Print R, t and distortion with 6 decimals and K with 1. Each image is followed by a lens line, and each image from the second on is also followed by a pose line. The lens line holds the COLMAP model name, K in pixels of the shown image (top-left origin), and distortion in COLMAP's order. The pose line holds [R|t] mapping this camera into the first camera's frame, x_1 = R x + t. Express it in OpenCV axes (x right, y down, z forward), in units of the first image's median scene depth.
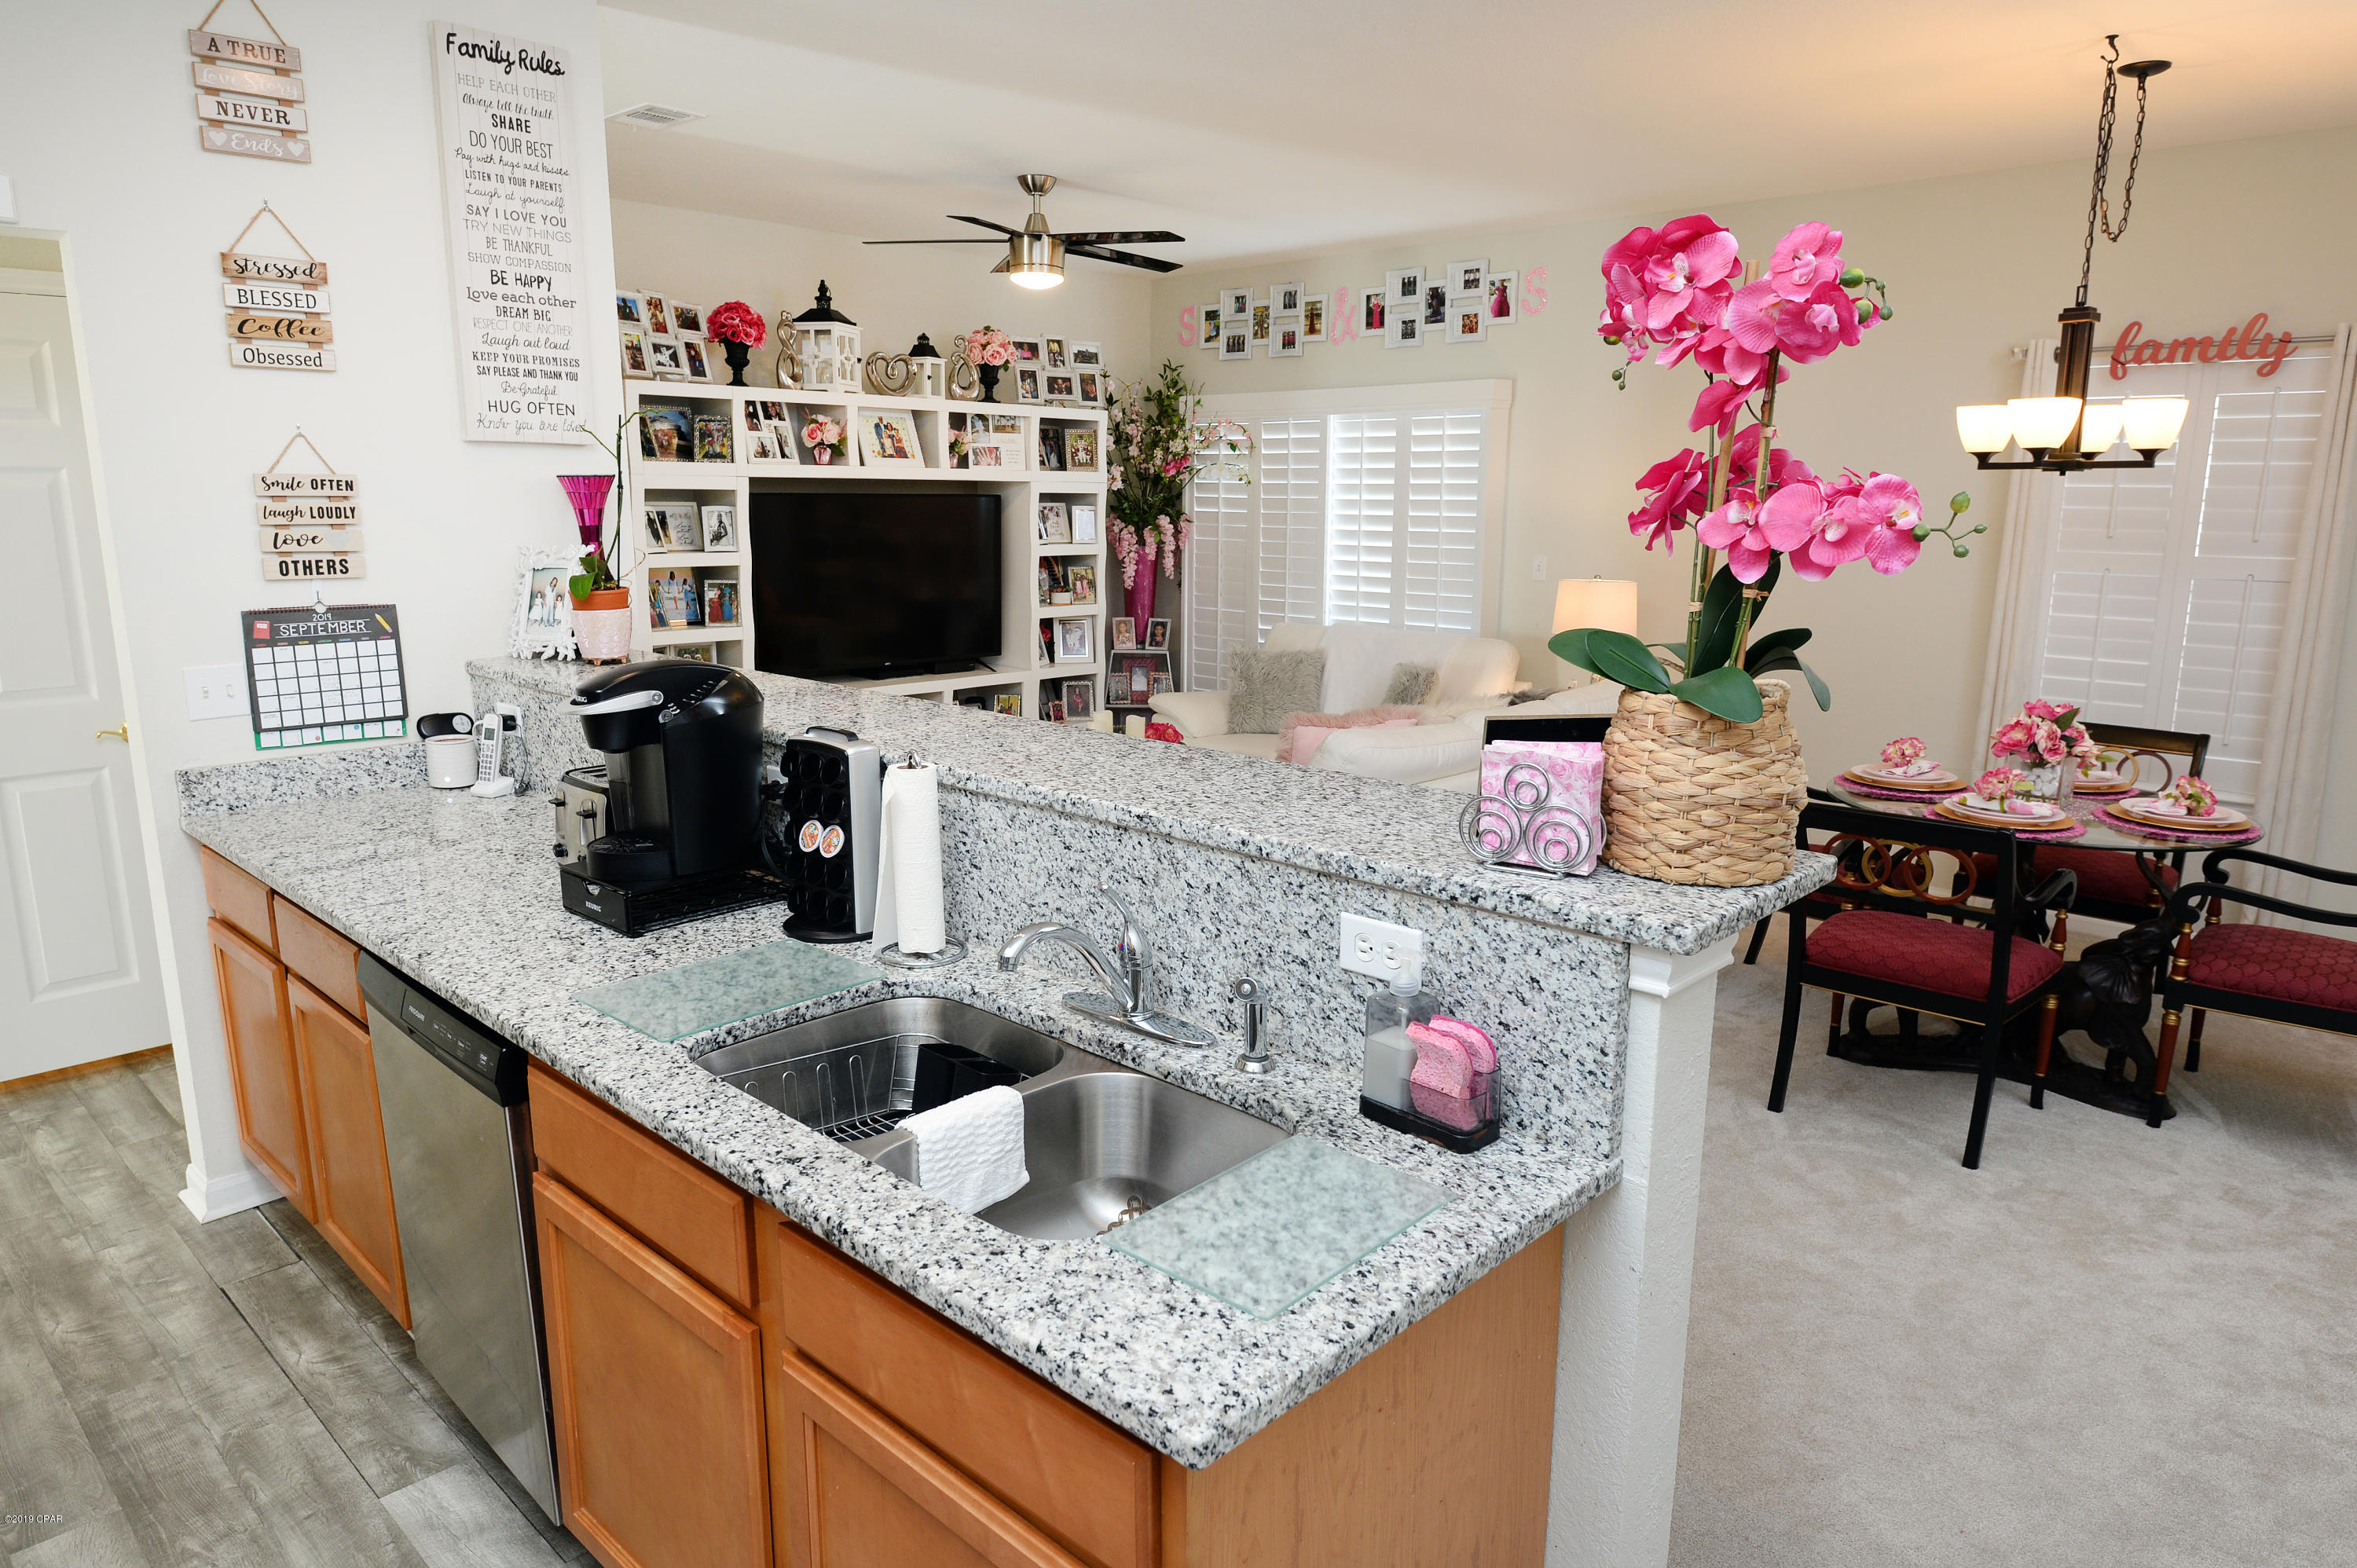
lens RADIAL K [[1465.8, 0, 1183.0], [0, 1465.8, 785.9], [0, 0, 1]] dist [-0.023772, -0.002435]
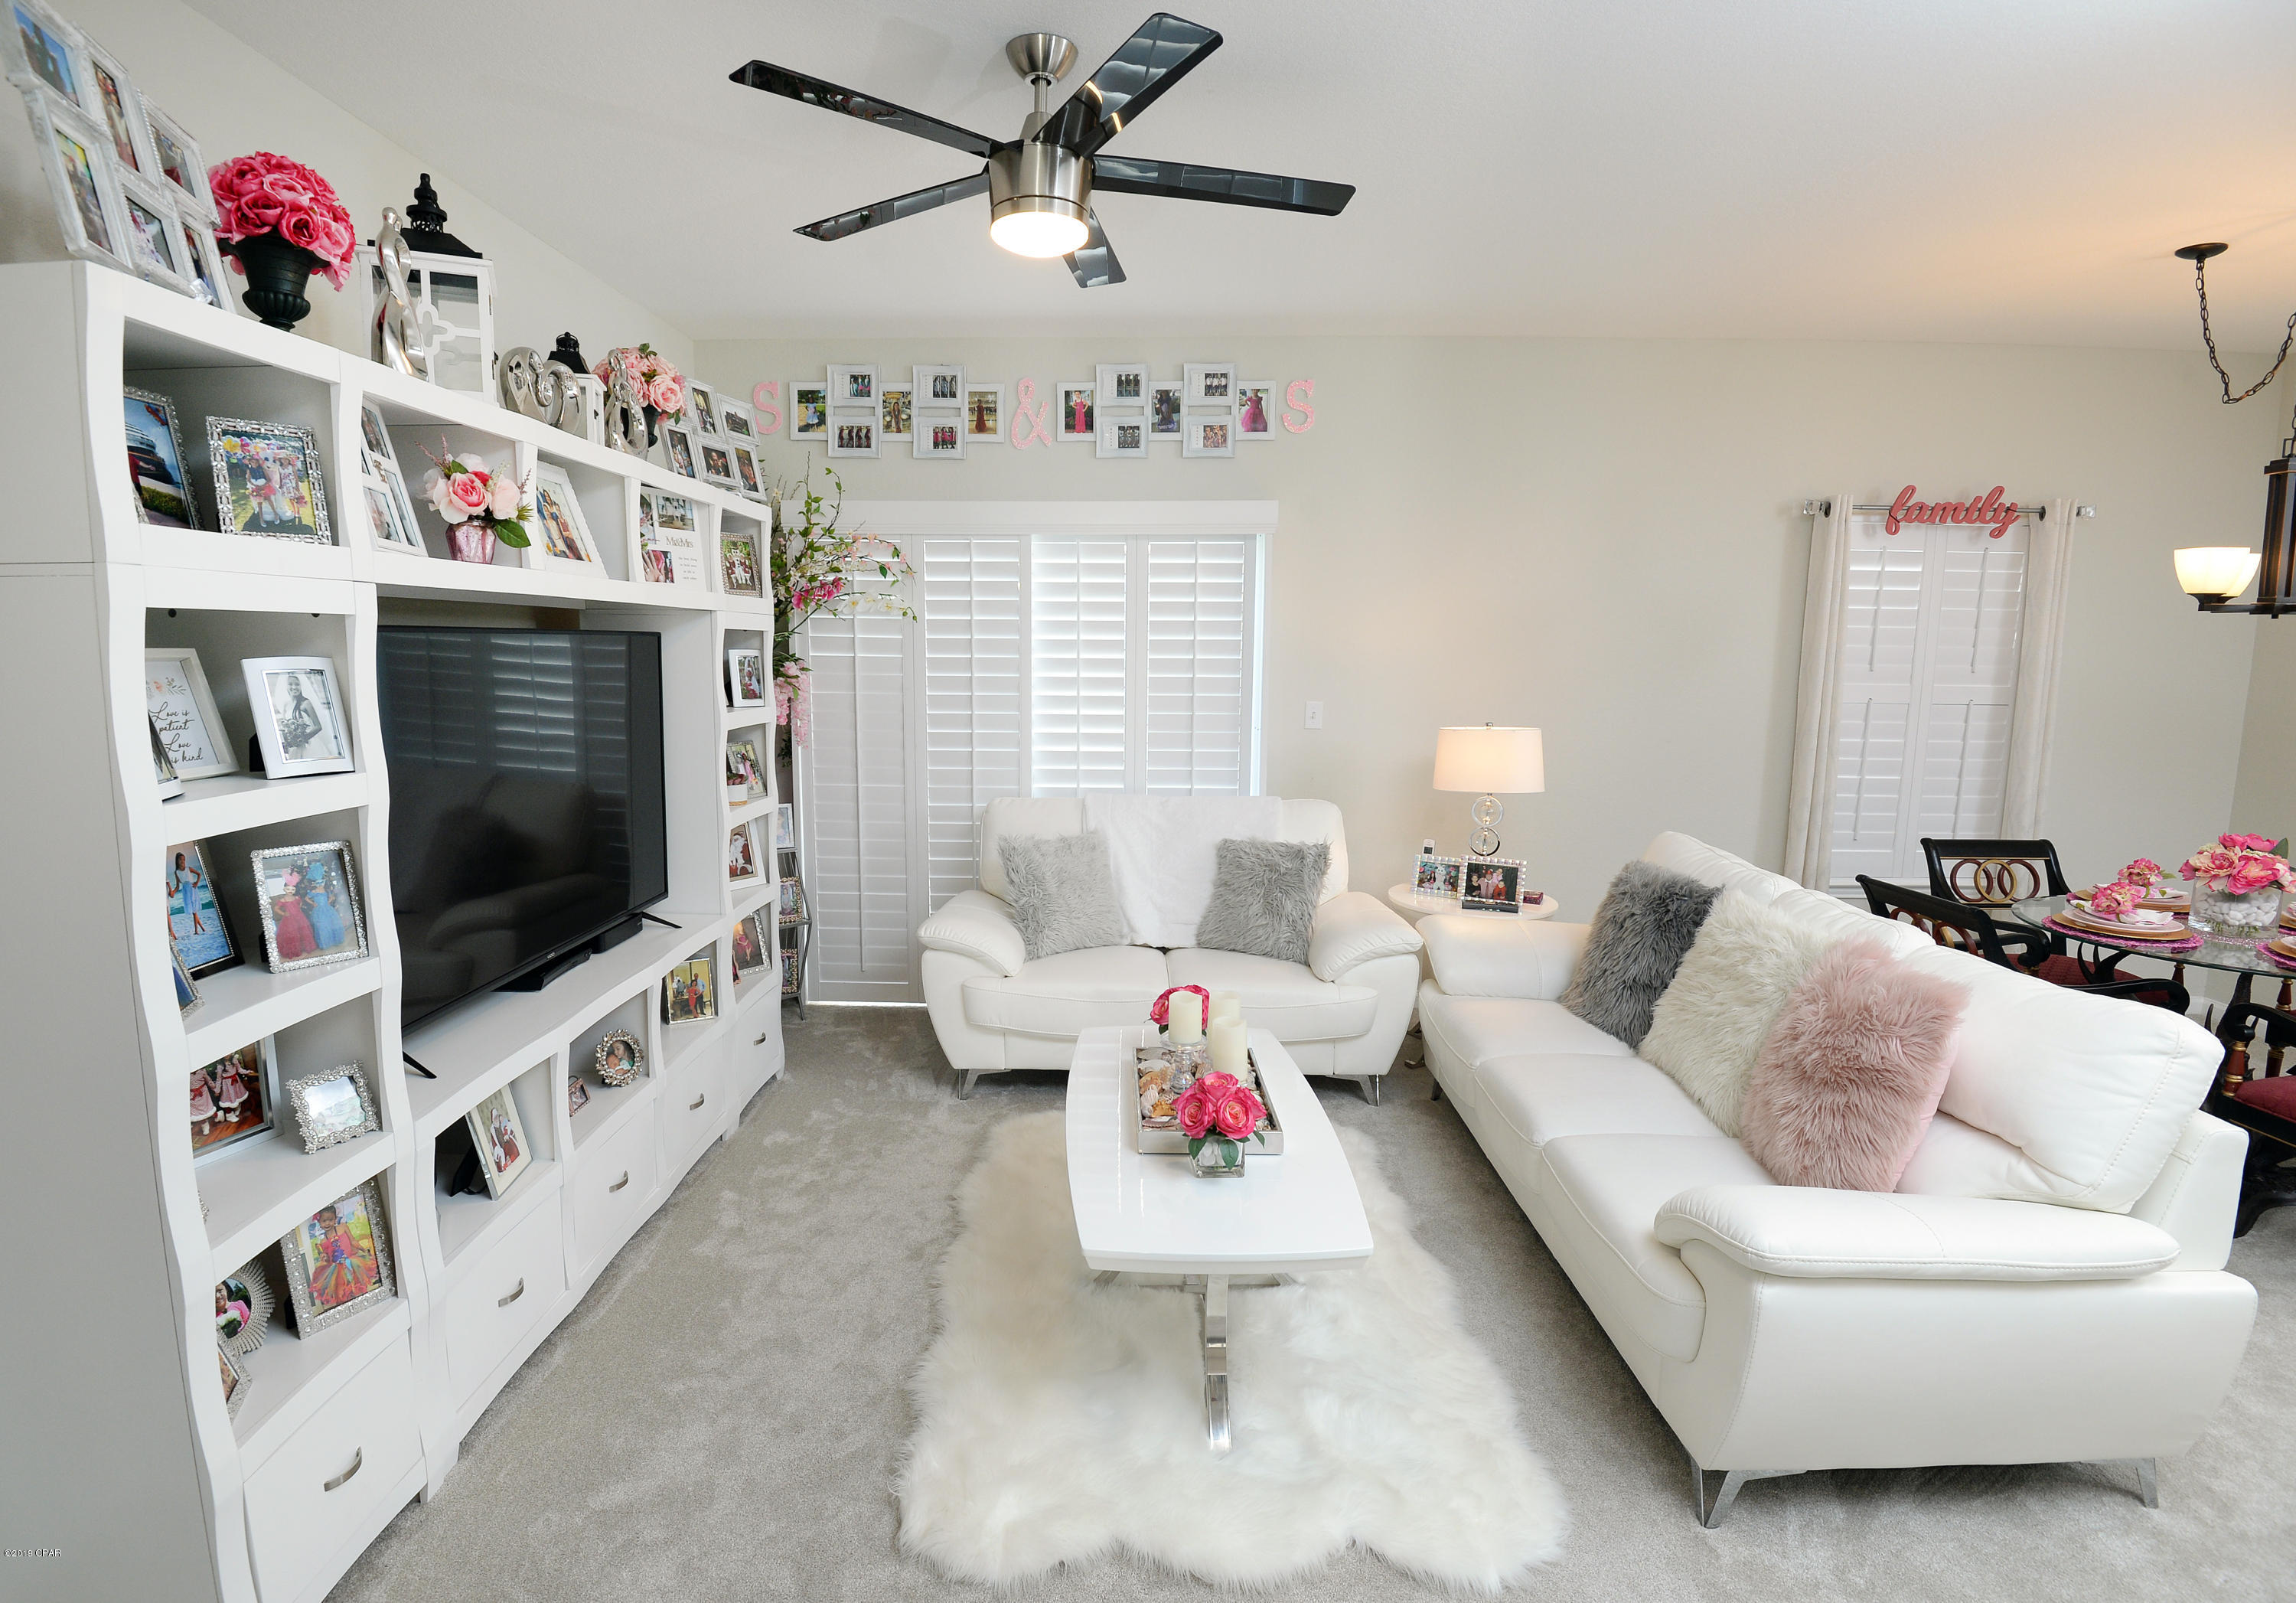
lens RADIAL K [[1152.3, 0, 1141.7], [0, 1152.3, 794.7], [0, 0, 1]] dist [-0.034432, -0.005368]
pose [[0.741915, -0.089260, 0.664526, -0.305051], [0.130099, 0.991427, -0.012080, -0.106540], [-0.657751, 0.095417, 0.747168, 0.550748]]
